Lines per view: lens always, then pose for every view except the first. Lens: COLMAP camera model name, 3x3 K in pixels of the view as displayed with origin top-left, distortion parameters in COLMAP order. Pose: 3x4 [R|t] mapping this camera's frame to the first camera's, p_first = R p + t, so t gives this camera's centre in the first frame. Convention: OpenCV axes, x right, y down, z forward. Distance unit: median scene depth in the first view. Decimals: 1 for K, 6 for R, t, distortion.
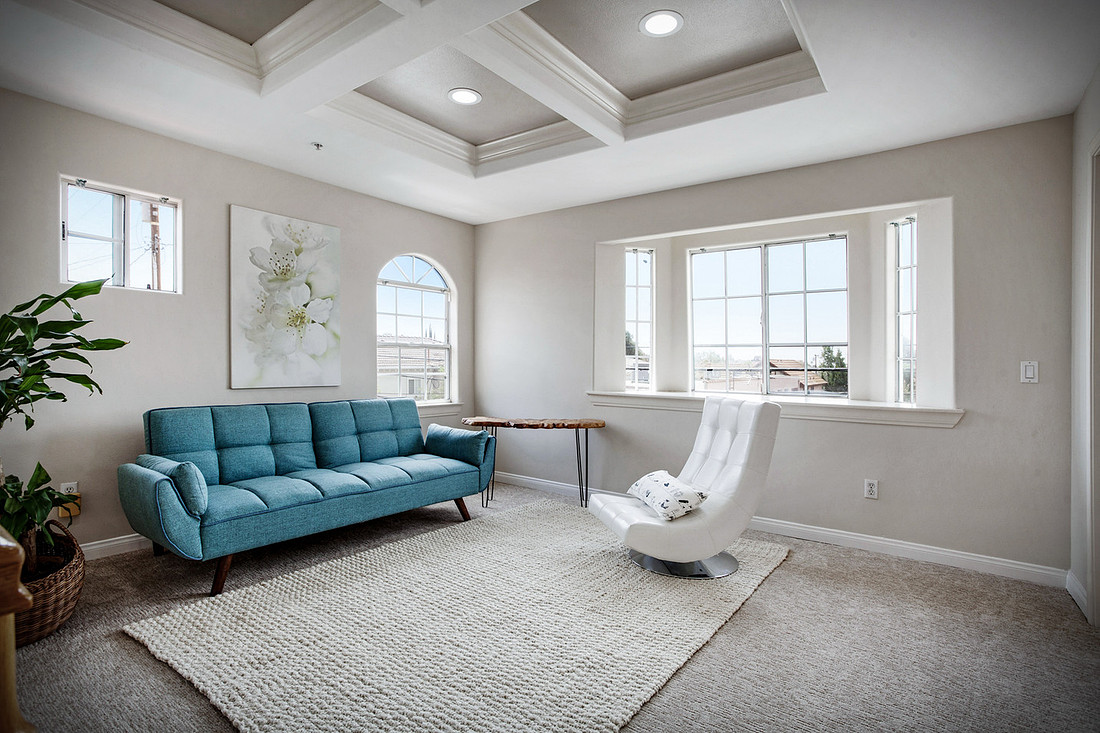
lens RADIAL K [[565.8, 0, 538.3], [0, 565.8, 350.1], [0, 0, 1]] dist [-0.012514, 0.007343]
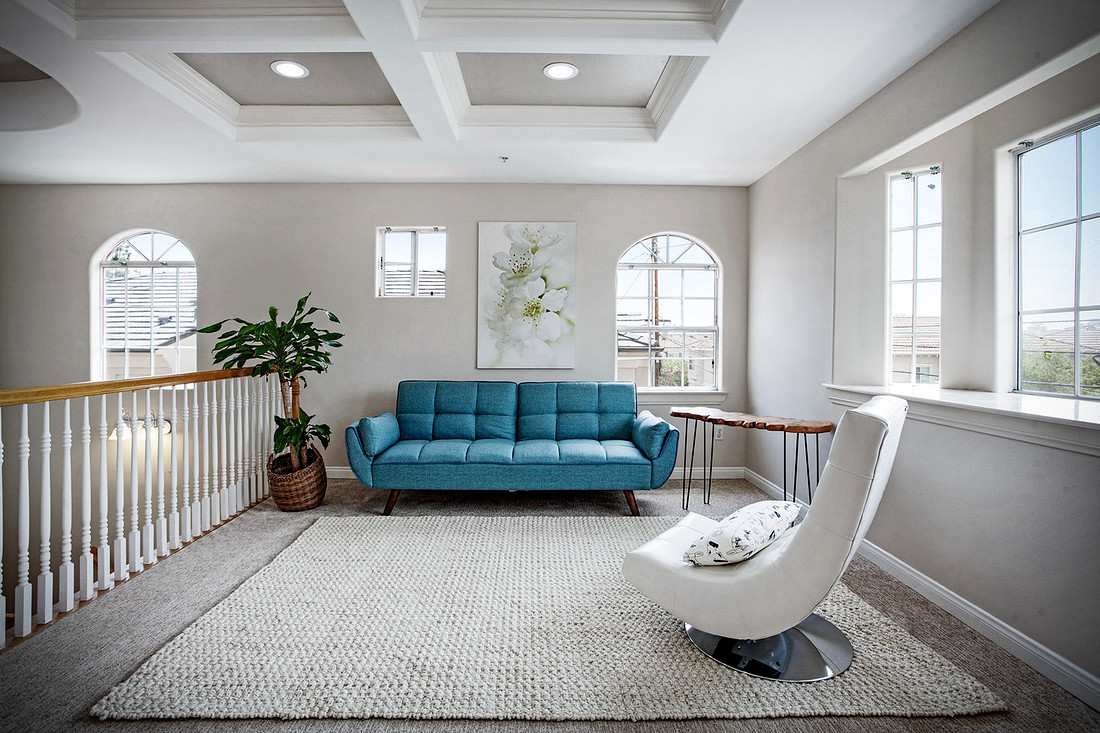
lens RADIAL K [[565.8, 0, 537.0], [0, 565.8, 349.1], [0, 0, 1]] dist [-0.012514, 0.007343]
pose [[0.613192, -0.002141, -0.789931, 0.499438], [0.023394, 0.999607, 0.015450, 0.008515], [0.789587, -0.027953, 0.613001, 0.303393]]
